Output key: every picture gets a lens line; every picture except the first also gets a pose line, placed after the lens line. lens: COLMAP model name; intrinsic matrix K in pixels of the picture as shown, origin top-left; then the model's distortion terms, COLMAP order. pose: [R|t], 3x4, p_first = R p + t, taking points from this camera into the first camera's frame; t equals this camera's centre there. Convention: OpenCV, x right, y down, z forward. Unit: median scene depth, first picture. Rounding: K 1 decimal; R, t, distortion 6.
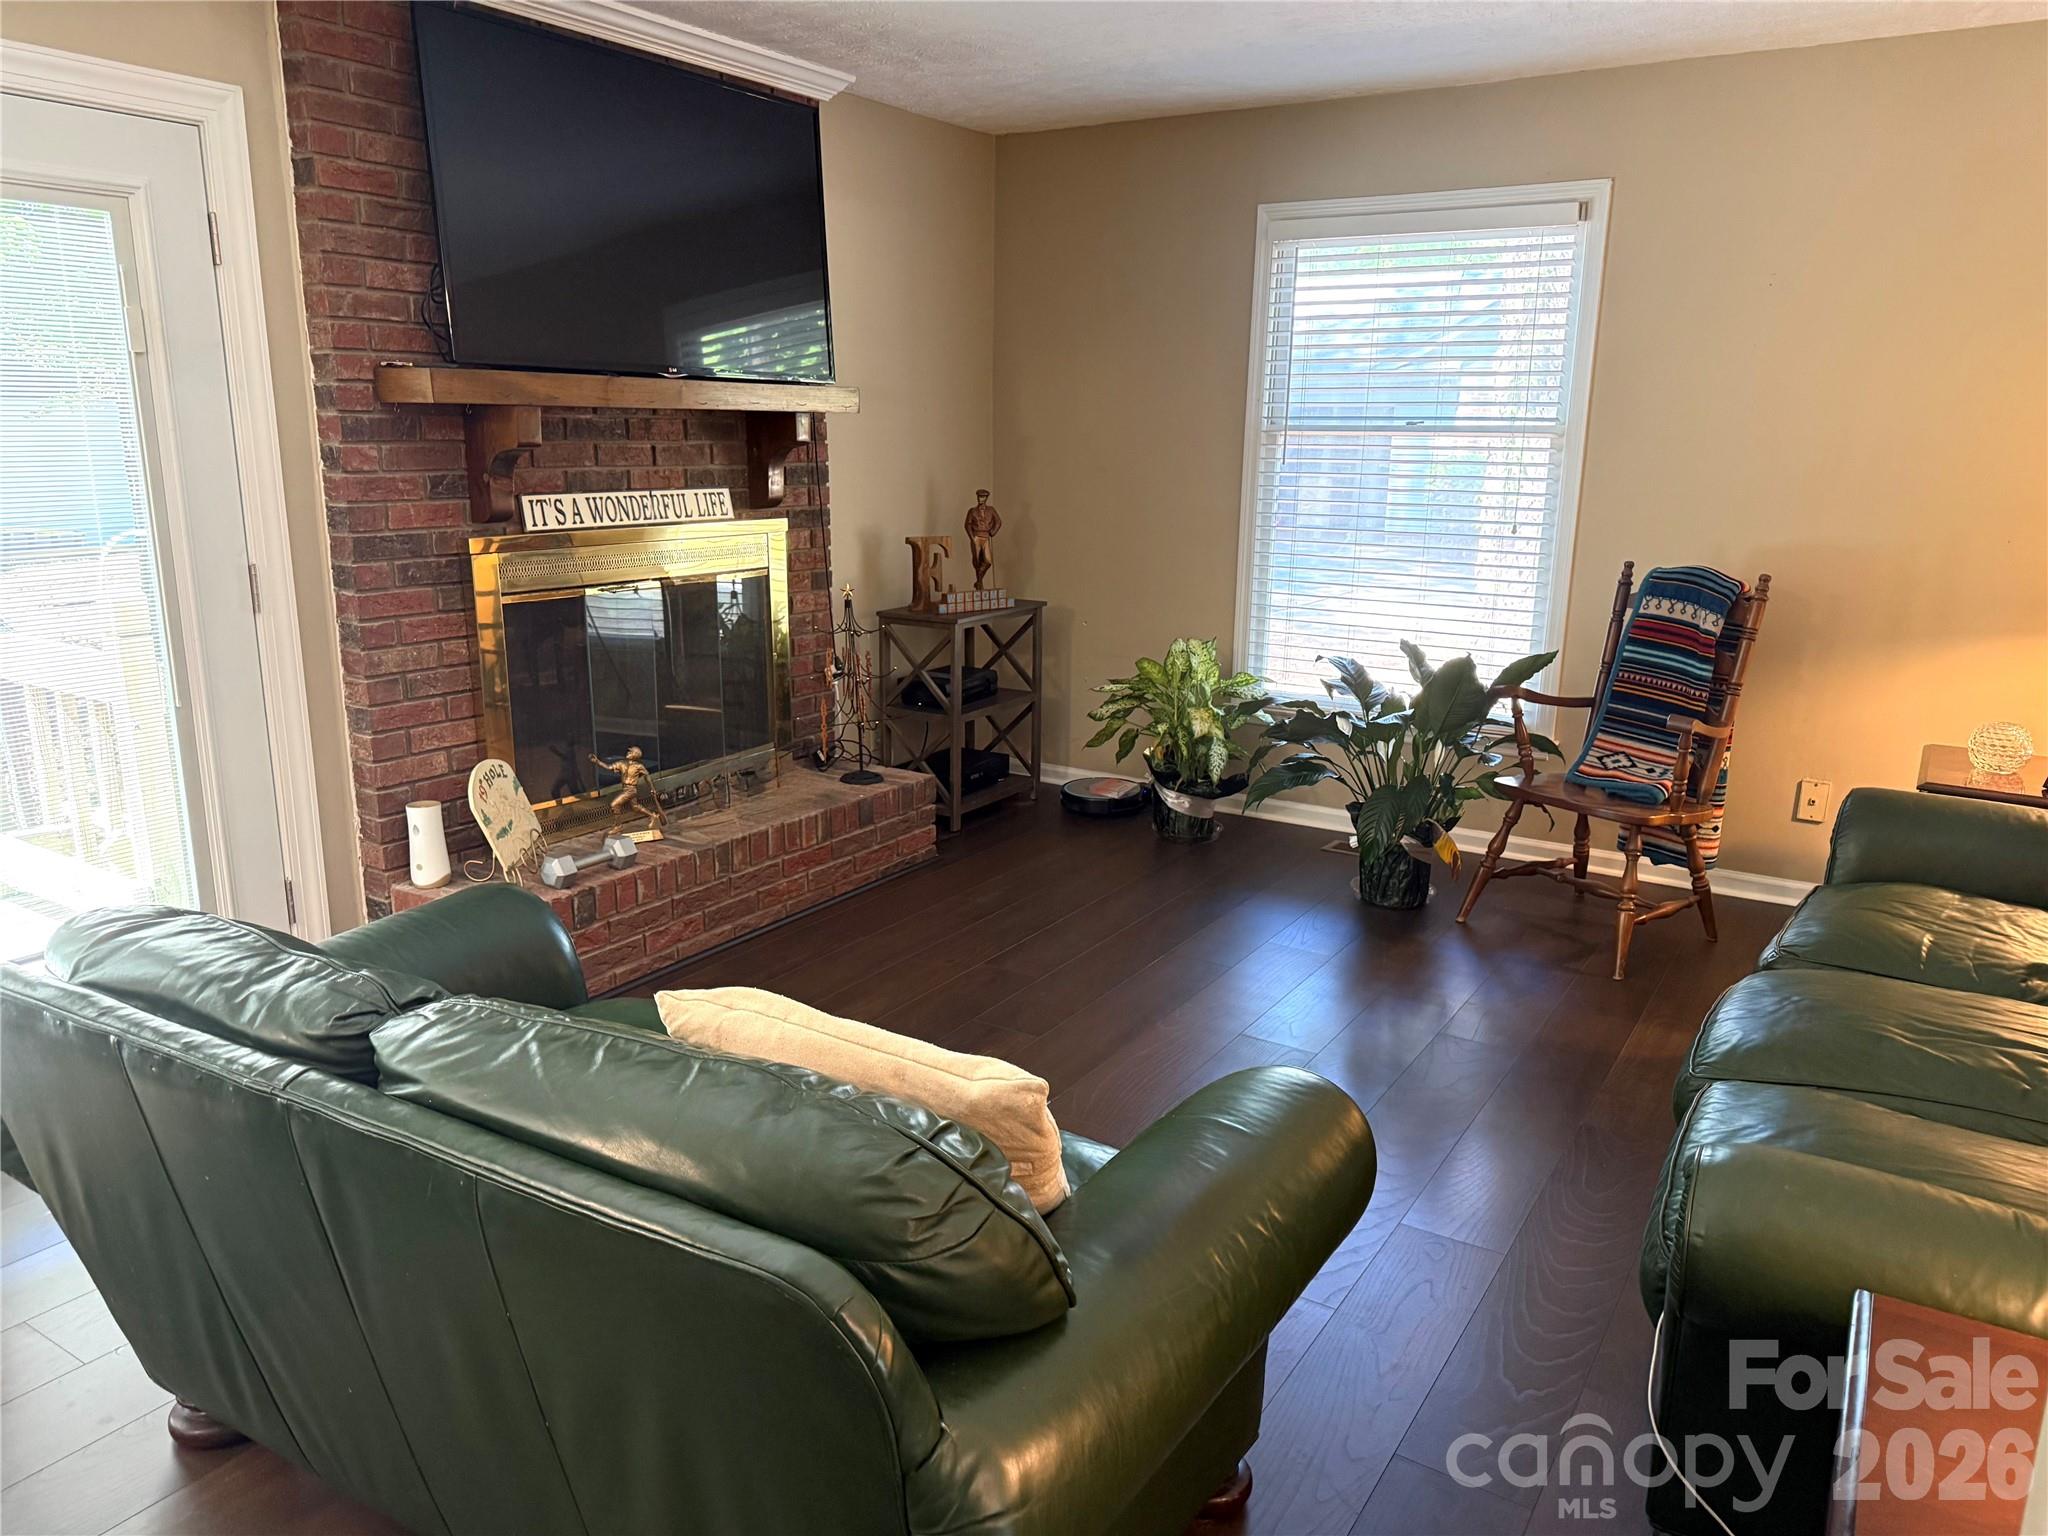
lens RADIAL K [[1436.0, 0, 1024.0], [0, 1436.0, 768.0], [0, 0, 1]] dist [0.011818, -0.038367]
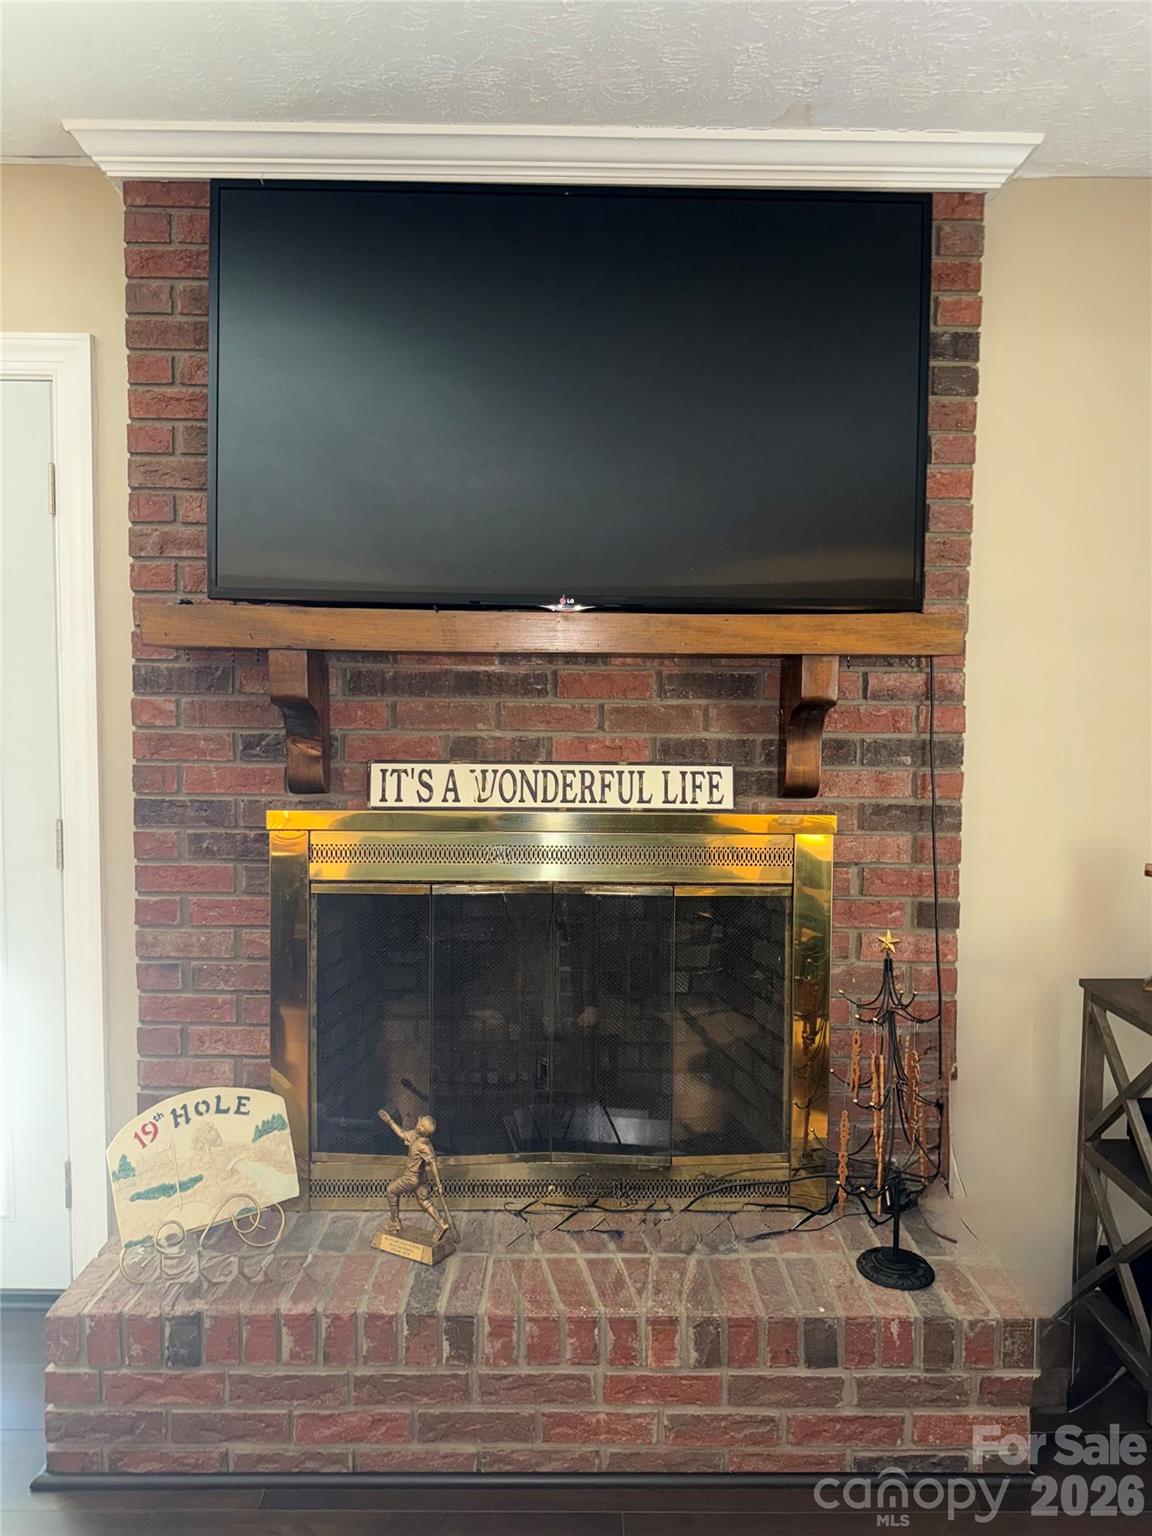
lens RADIAL K [[1077.0, 0, 576.0], [0, 1077.0, 768.0], [0, 0, 1]] dist [0.011818, -0.038367]
pose [[0.547764, 0.049476, -0.835169, 0.209644], [-0.195914, 0.978080, -0.070552, -0.165185], [0.813371, 0.202267, 0.545450, 0.760567]]
